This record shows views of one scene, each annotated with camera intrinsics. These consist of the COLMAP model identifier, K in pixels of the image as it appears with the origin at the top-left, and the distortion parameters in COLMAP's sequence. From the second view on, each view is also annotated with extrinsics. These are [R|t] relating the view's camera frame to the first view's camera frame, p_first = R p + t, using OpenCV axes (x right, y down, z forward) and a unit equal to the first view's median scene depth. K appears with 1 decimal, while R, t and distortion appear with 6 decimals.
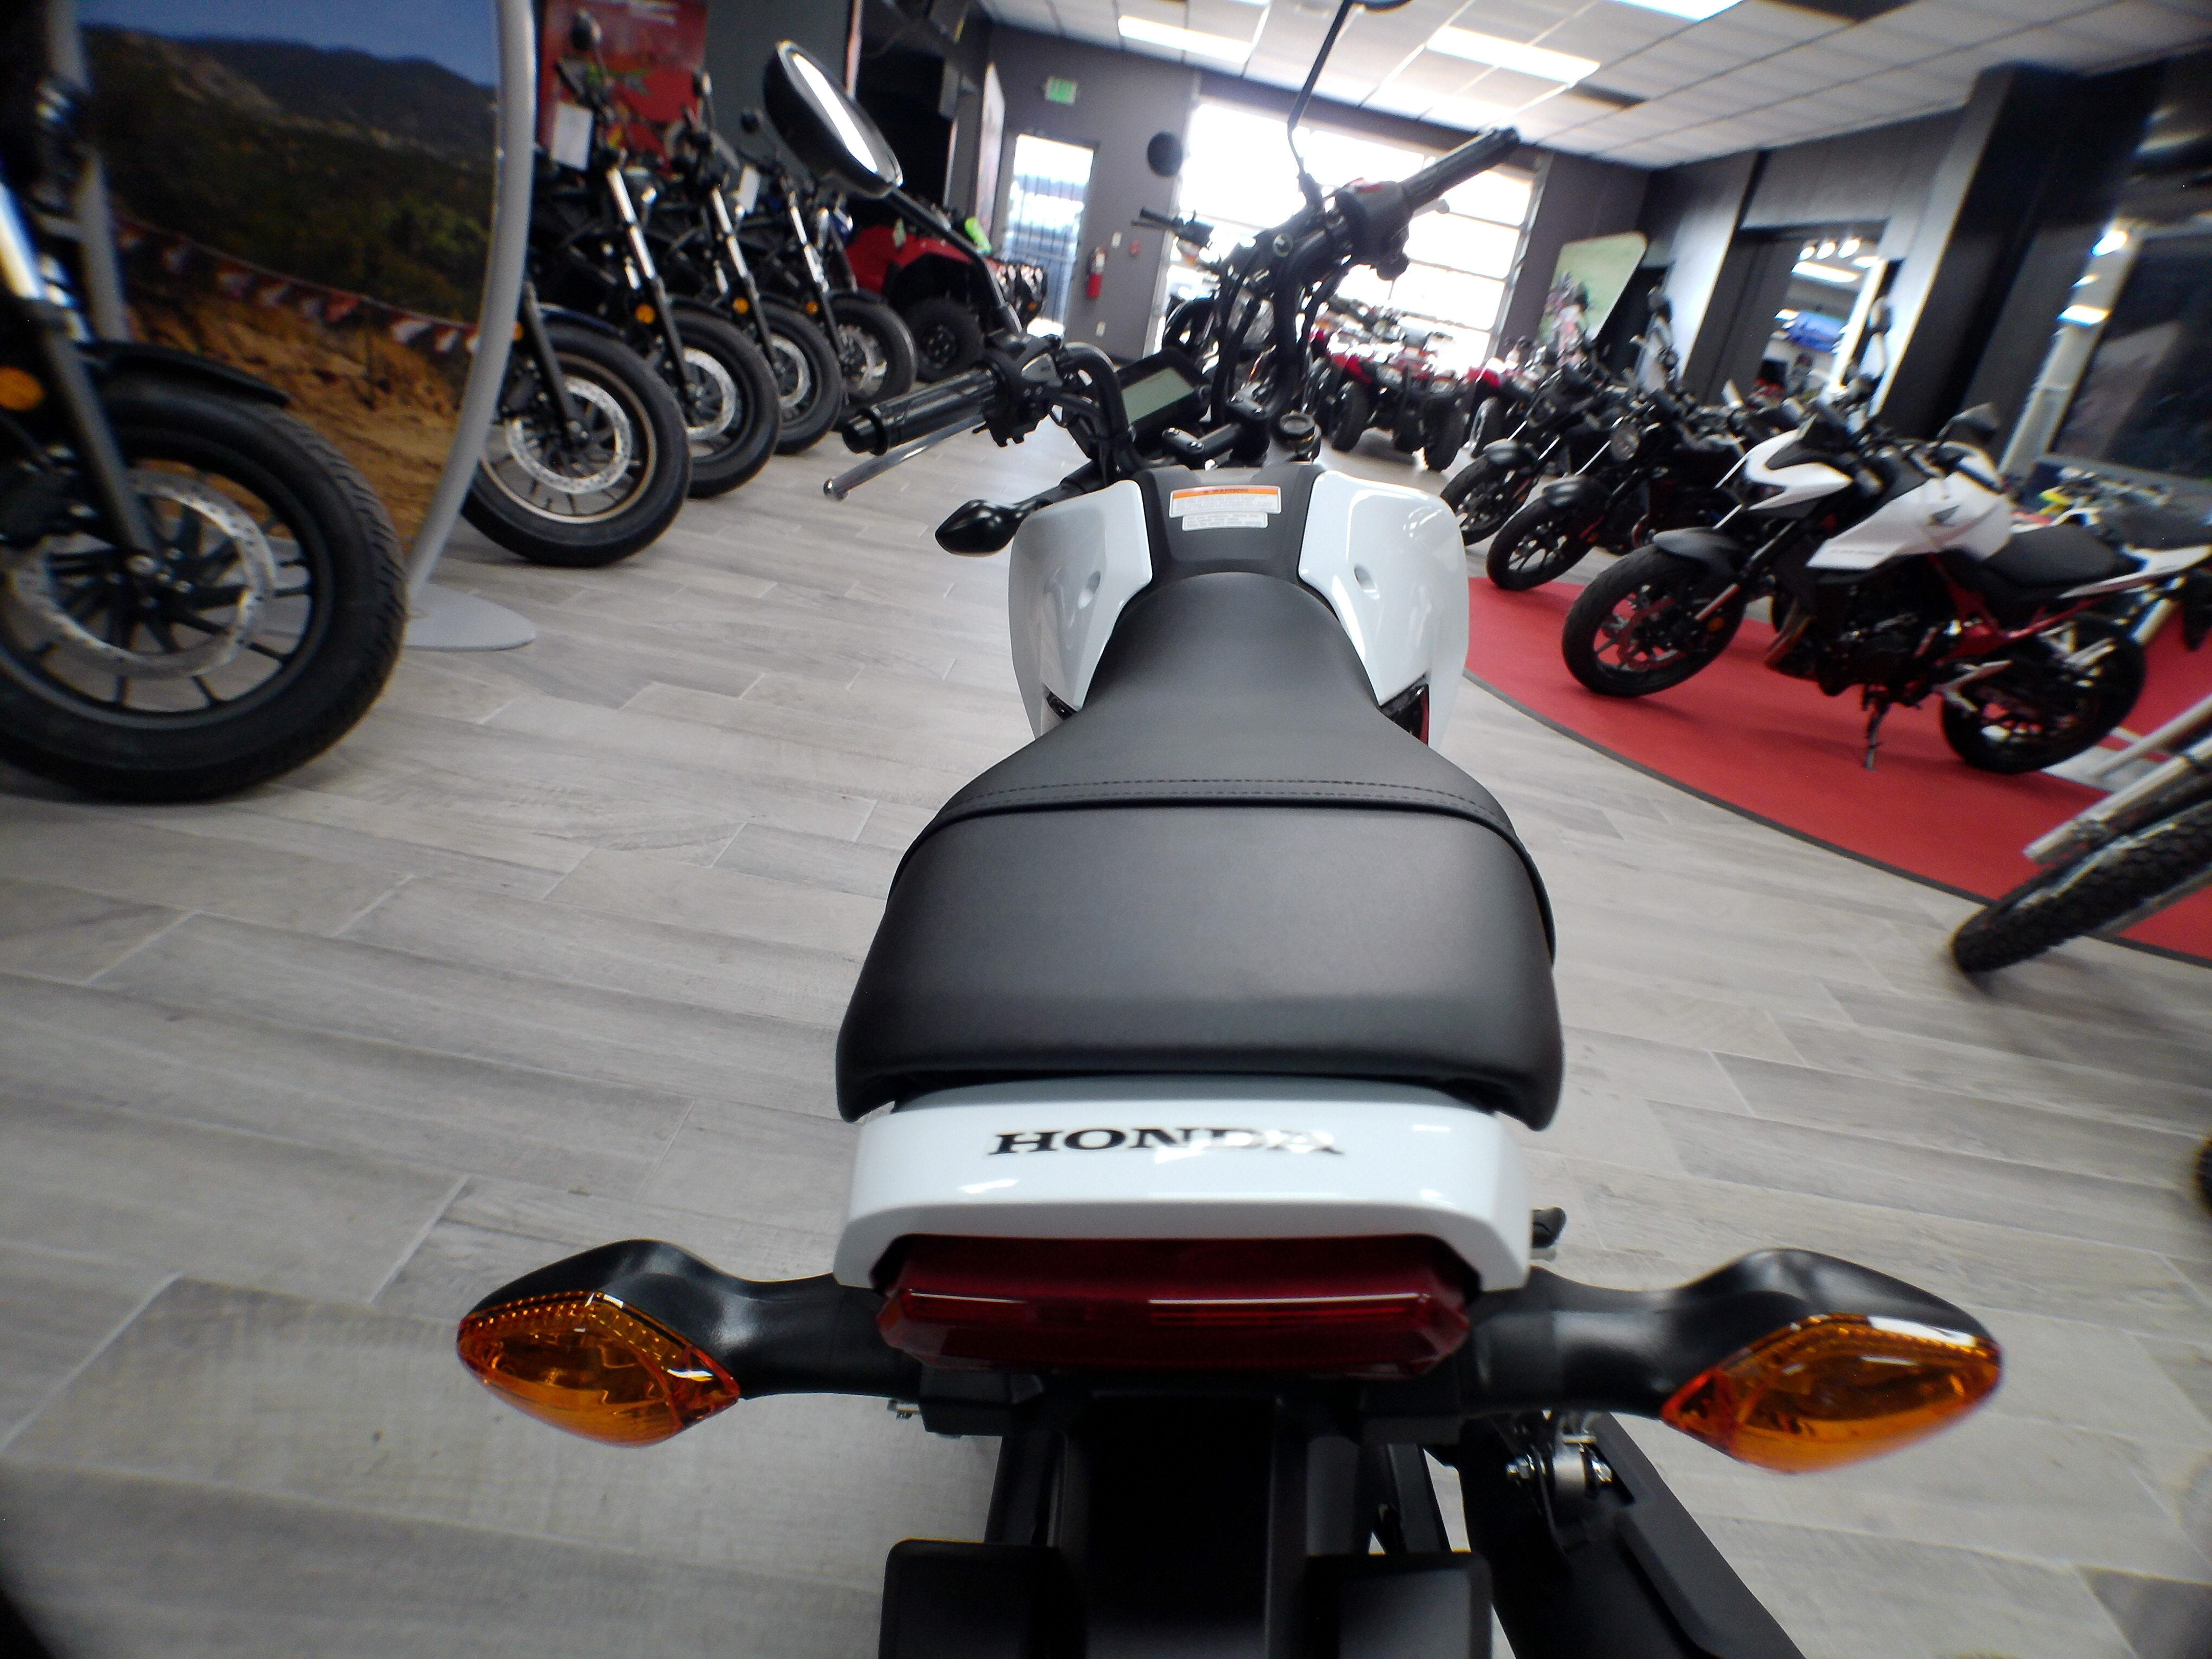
lens RADIAL K [[1190.3, 0, 1134.5], [0, 1190.3, 757.1], [0, 0, 1]] dist [-0.023628, 0.001625]
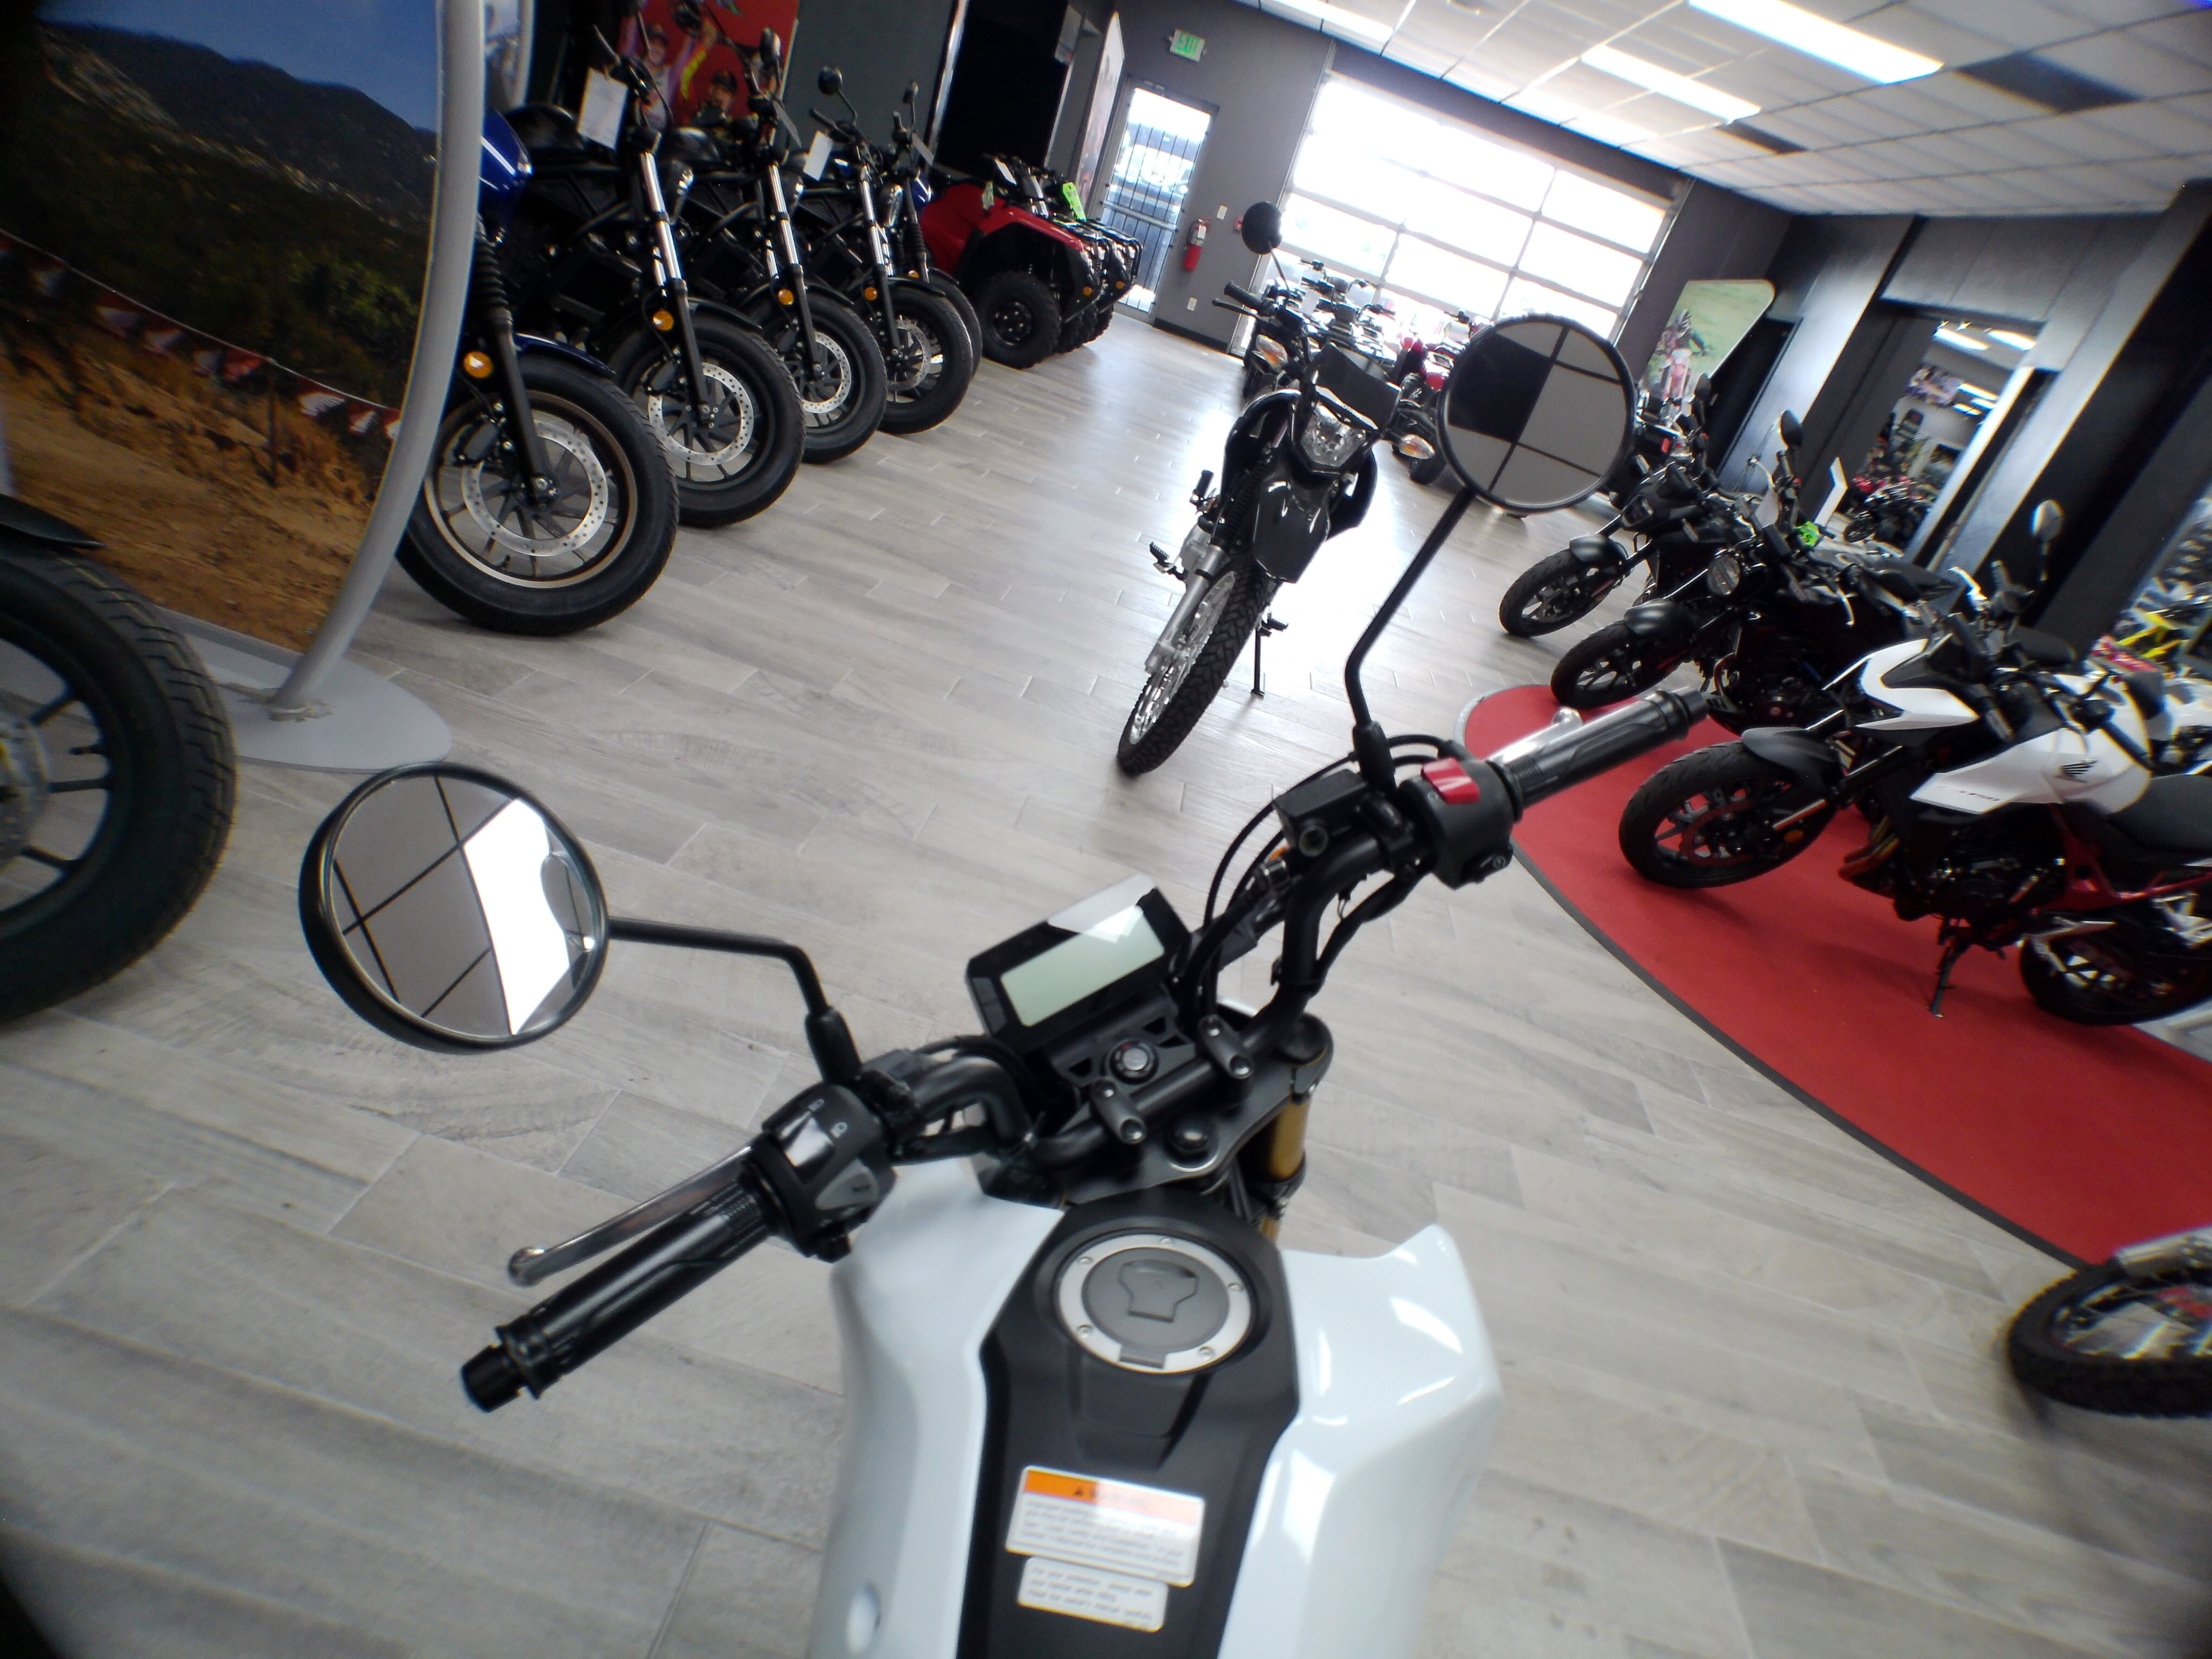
lens RADIAL K [[1218.4, 0, 1129.8], [0, 1218.4, 830.0], [0, 0, 1]] dist [-0.034101, 0.015625]
pose [[0.989591, 0.142819, -0.017693, 0.010601], [-0.141462, 0.987957, 0.062686, -0.128696], [0.026432, -0.059530, 0.997876, 0.090865]]
